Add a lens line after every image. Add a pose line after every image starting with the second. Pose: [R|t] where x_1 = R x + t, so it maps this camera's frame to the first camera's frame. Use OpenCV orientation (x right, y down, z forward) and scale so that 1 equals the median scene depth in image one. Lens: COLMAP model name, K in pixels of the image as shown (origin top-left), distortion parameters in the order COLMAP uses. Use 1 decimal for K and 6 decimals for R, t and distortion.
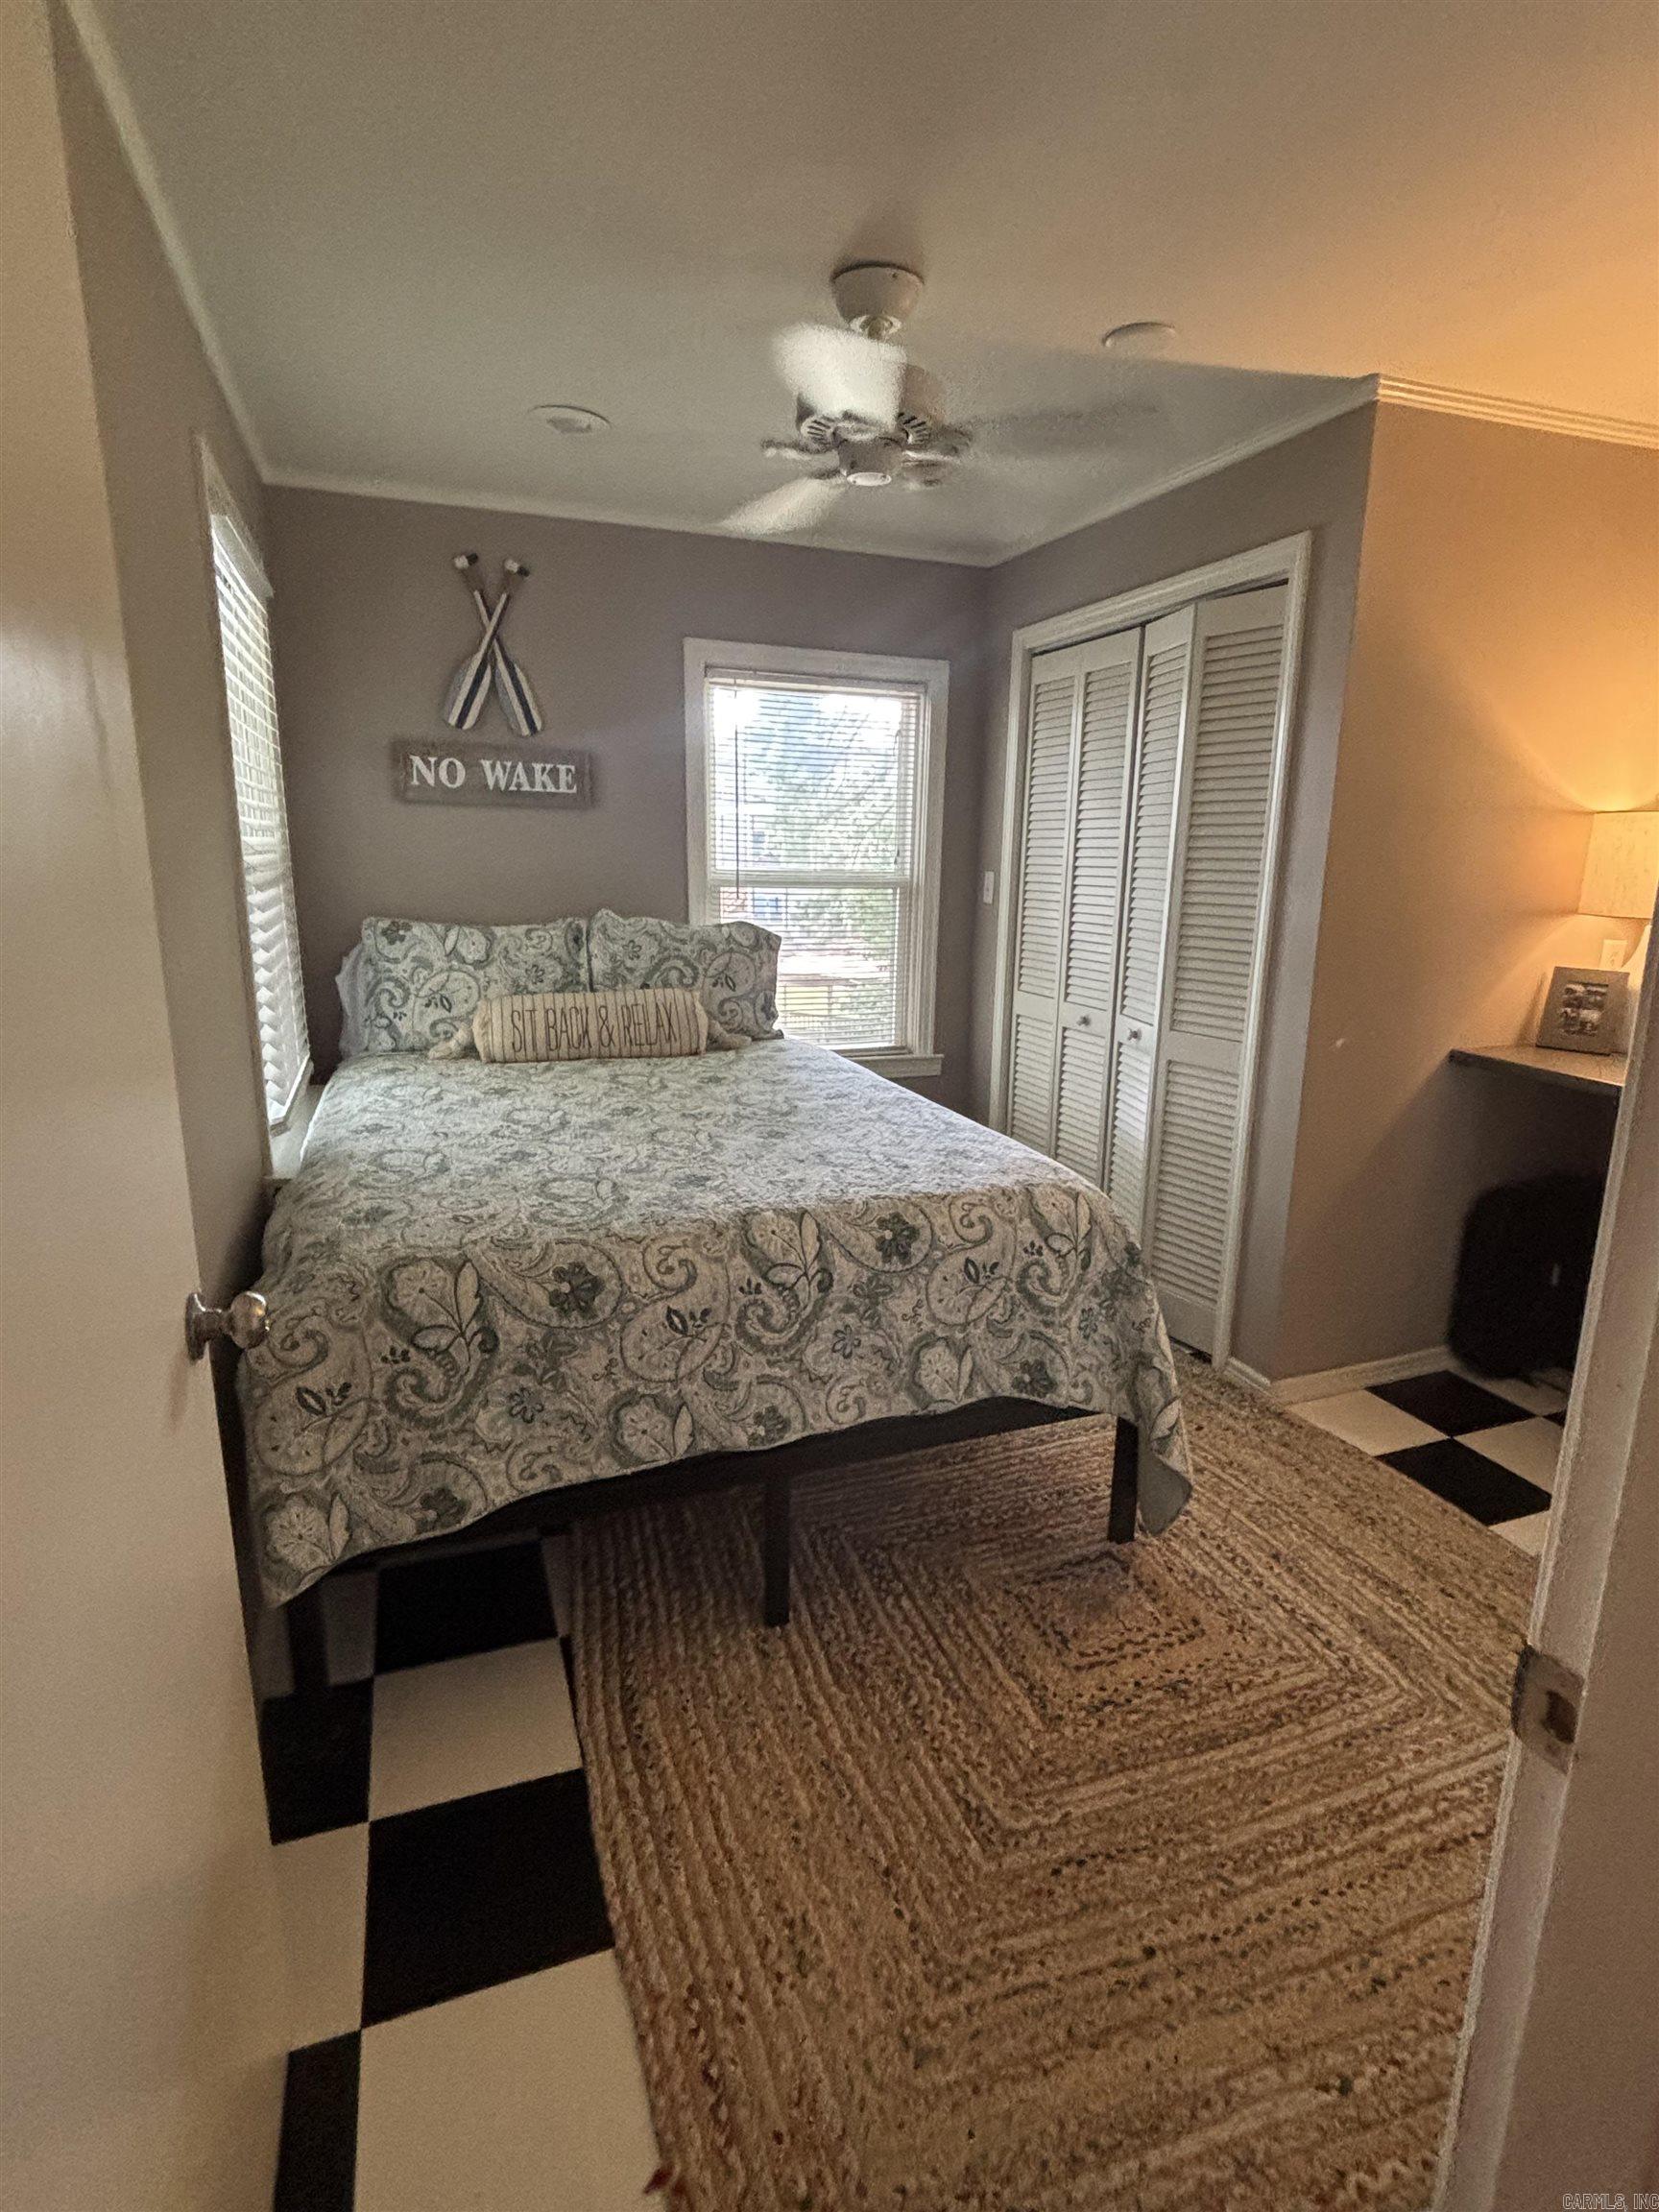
lens RADIAL K [[1107.5, 0, 828.3], [0, 1107.5, 1103.3], [0, 0, 1]] dist [-0.011753, 0.004041]
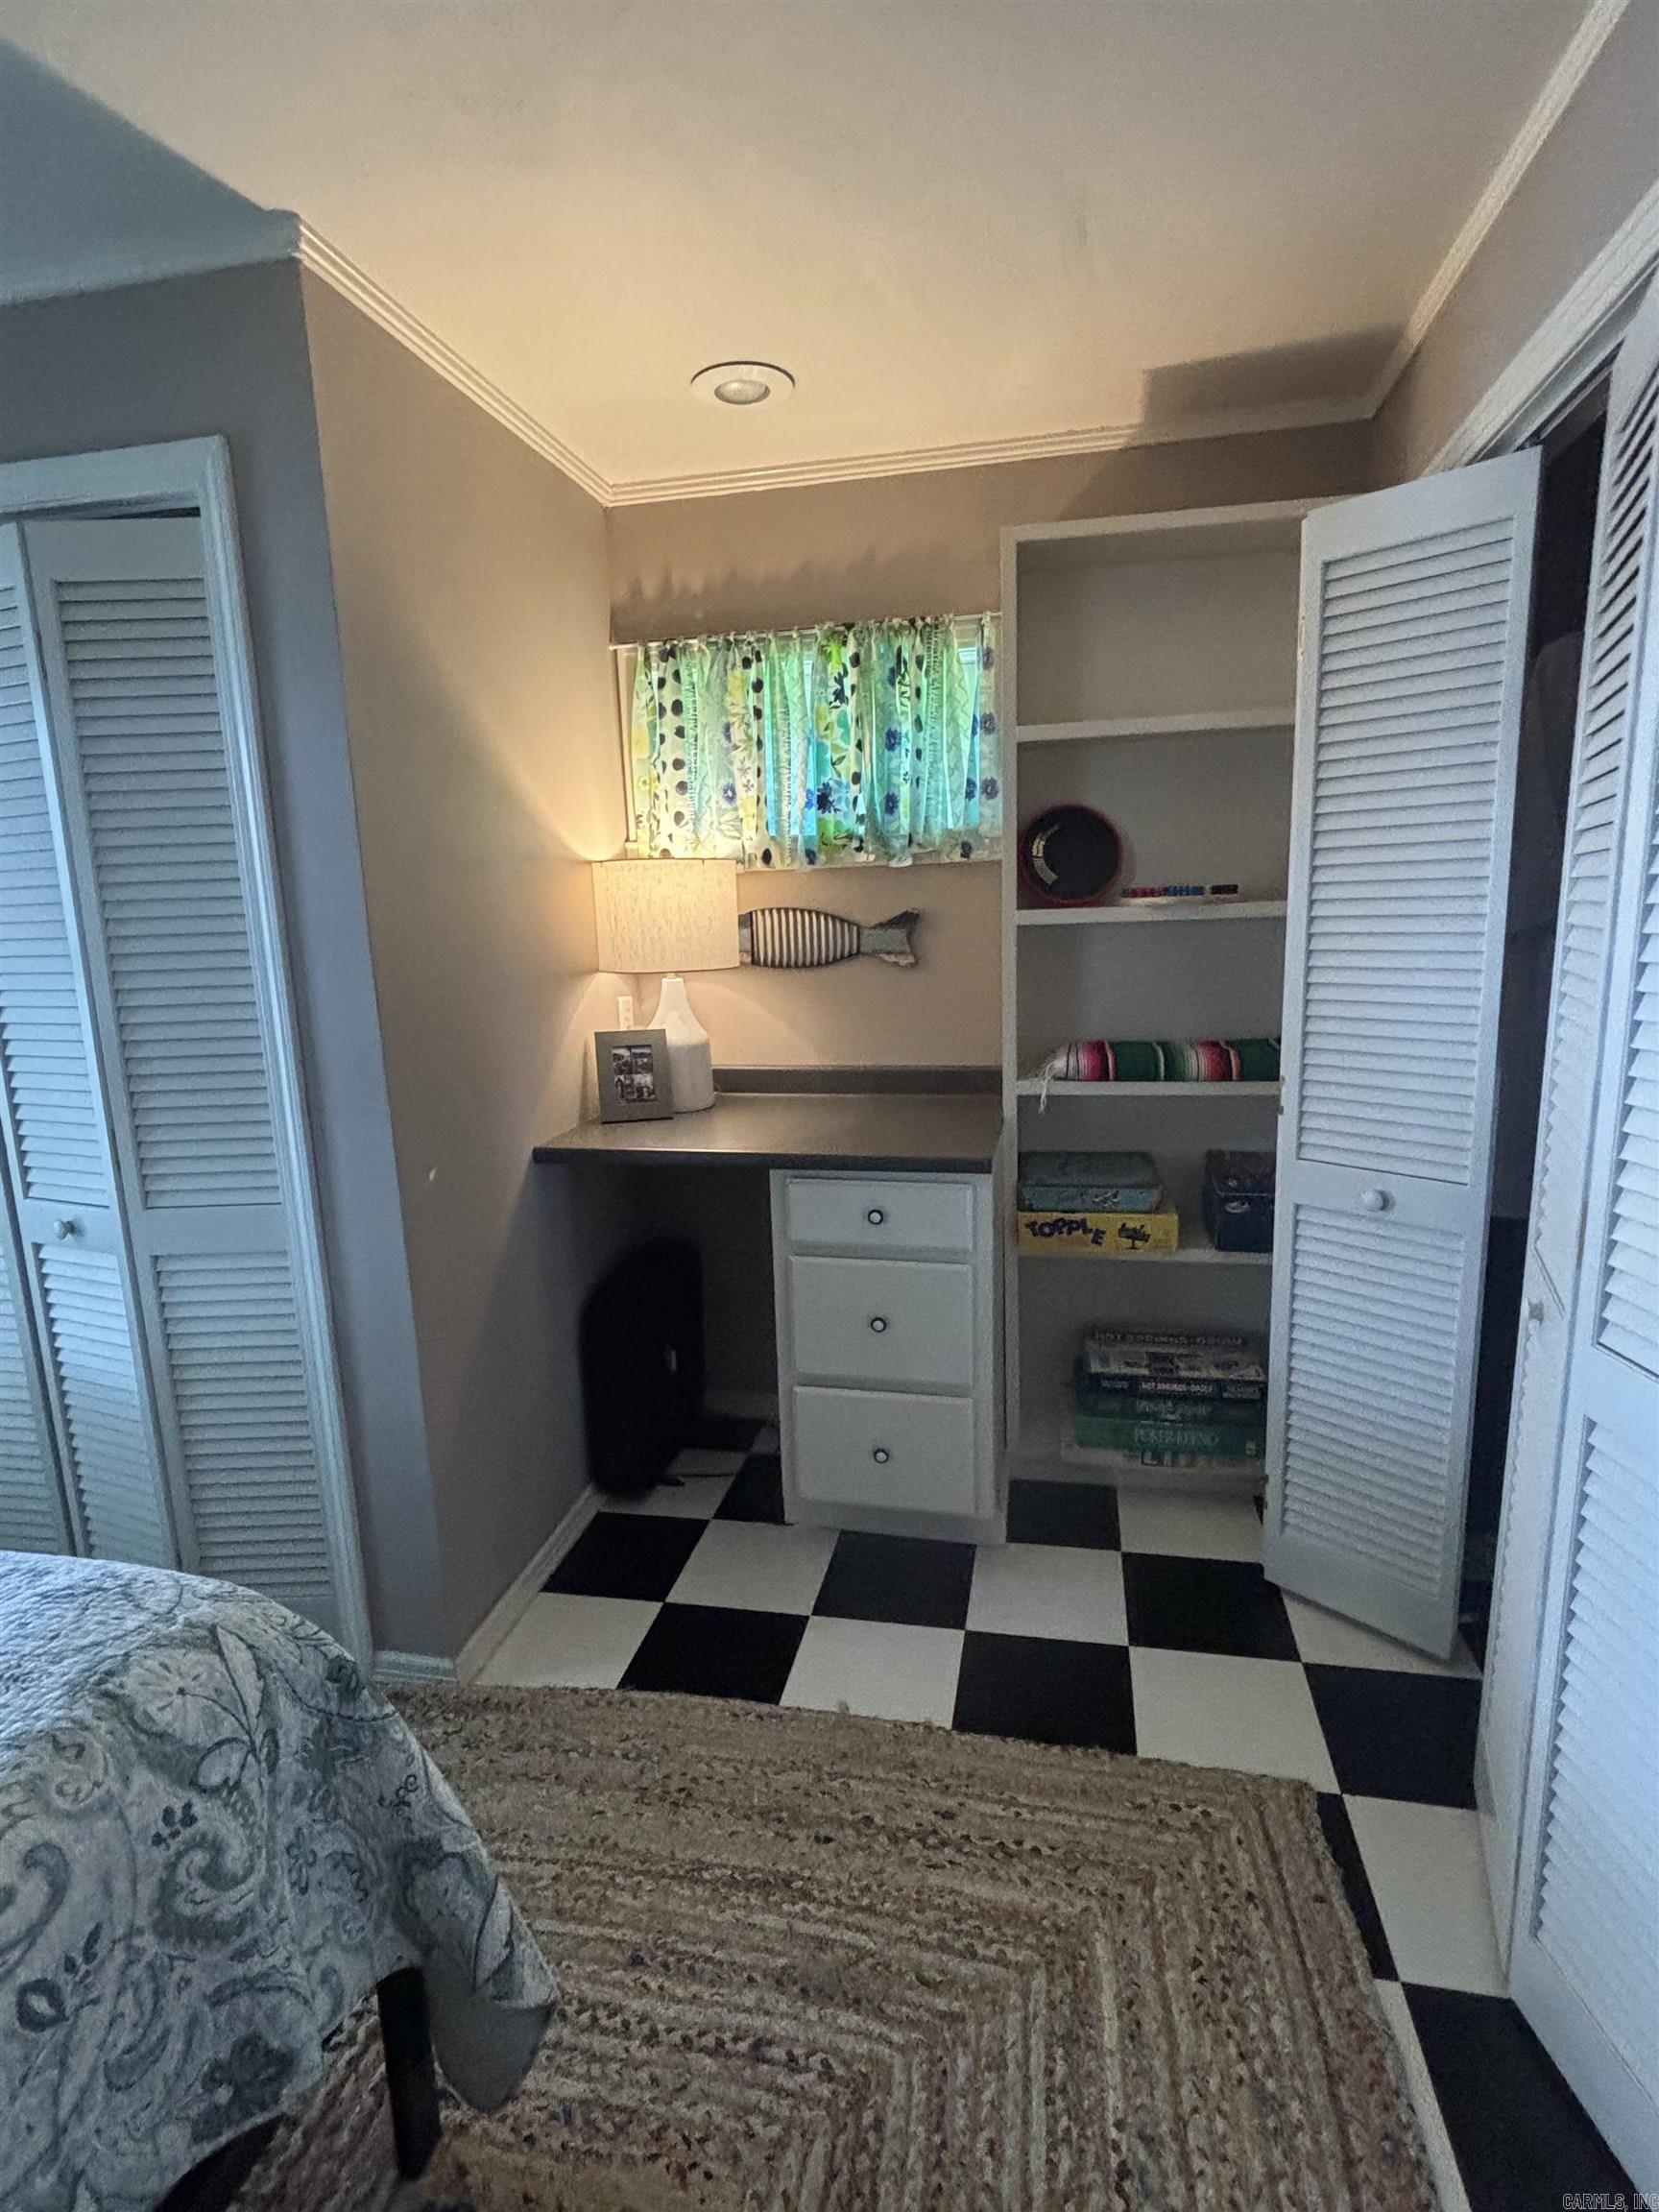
lens RADIAL K [[1107.5, 0, 839.5], [0, 1107.5, 1104.4], [0, 0, 1]] dist [-0.011753, 0.004041]
pose [[0.524507, -0.177555, 0.832687, 0.010202], [0.230410, 0.971120, 0.061938, -0.084823], [-0.819636, 0.159372, 0.550270, 0.390530]]
